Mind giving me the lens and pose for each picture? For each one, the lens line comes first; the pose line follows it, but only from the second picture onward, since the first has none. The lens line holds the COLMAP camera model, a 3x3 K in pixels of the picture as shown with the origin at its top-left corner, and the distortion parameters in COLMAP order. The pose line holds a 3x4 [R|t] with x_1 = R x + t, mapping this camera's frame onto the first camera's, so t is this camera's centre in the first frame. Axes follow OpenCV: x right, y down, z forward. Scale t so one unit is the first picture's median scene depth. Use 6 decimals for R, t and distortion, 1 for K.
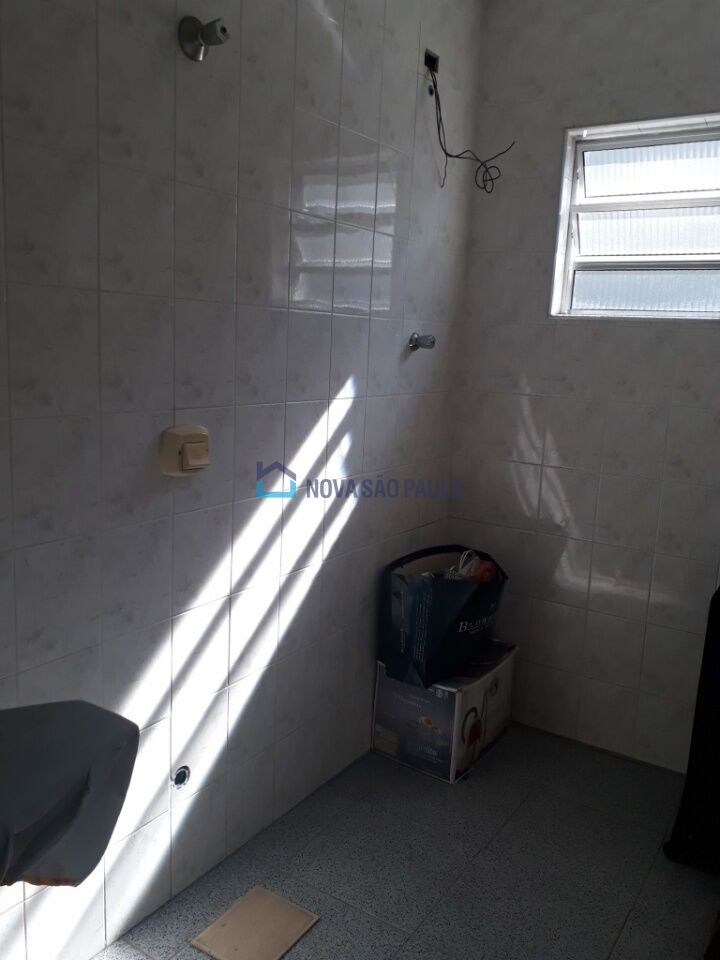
lens RADIAL K [[818.5, 0, 360.0], [0, 818.5, 480.0], [0, 0, 1]] dist [0.099263, -0.115854]
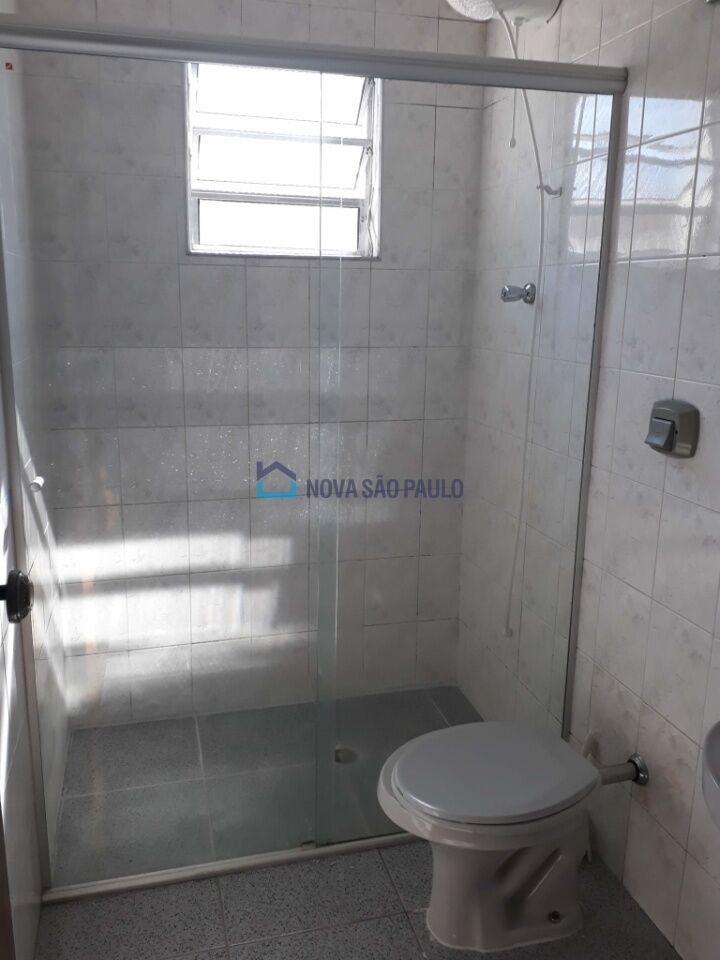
lens RADIAL K [[818.5, 0, 360.0], [0, 818.5, 480.0], [0, 0, 1]] dist [0.099263, -0.115854]
pose [[0.670282, -0.202959, 0.713814, -0.303567], [0.140794, 0.979184, 0.146204, -0.050123], [-0.728629, 0.002503, 0.684904, 0.214169]]
